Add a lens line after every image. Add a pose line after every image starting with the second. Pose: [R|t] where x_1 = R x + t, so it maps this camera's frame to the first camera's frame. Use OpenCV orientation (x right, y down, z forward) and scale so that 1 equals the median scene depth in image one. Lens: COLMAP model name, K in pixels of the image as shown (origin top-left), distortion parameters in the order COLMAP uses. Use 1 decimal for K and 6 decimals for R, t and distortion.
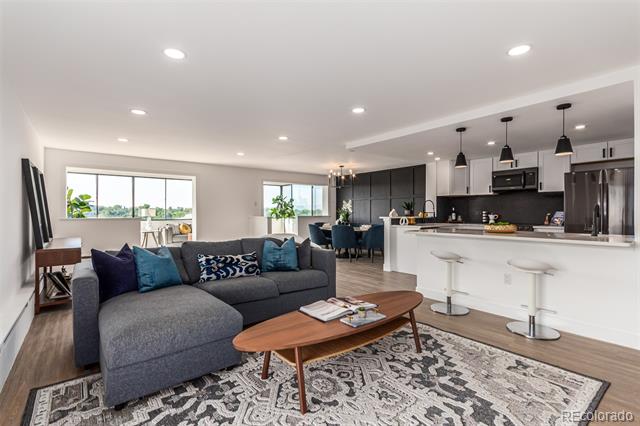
lens RADIAL K [[298.5, 0, 315.6], [0, 298.5, 214.5], [0, 0, 1]] dist [0.000052, 0.002436]
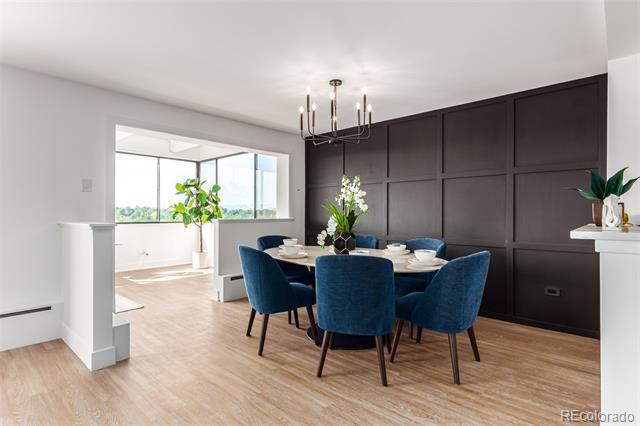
lens RADIAL K [[325.0, 0, 322.6], [0, 325.0, 210.7], [0, 0, 1]] dist [0.007278, 0.000784]
pose [[0.984060, 0.004752, 0.177772, 0.004687], [-0.002470, 0.999912, -0.013057, -0.003177], [-0.177818, 0.012409, 0.983985, 0.811040]]
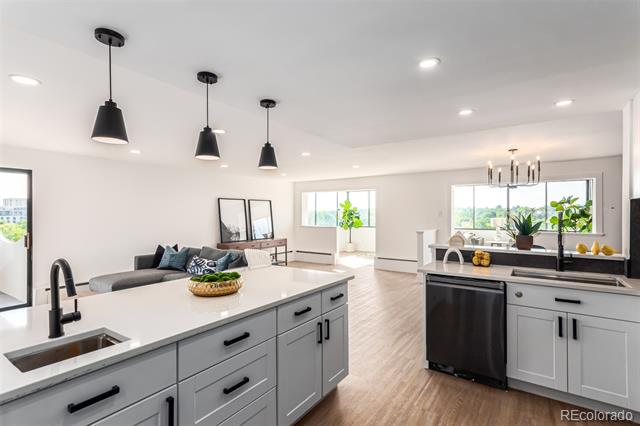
lens RADIAL K [[317.7, 0, 322.1], [0, 317.7, 214.4], [0, 0, 1]] dist [0.024680, 0.000613]
pose [[0.283256, 0.004395, -0.959034, 0.752440], [-0.008075, 0.999965, 0.002197, -0.050271], [0.959010, 0.007122, 0.283281, 0.612353]]
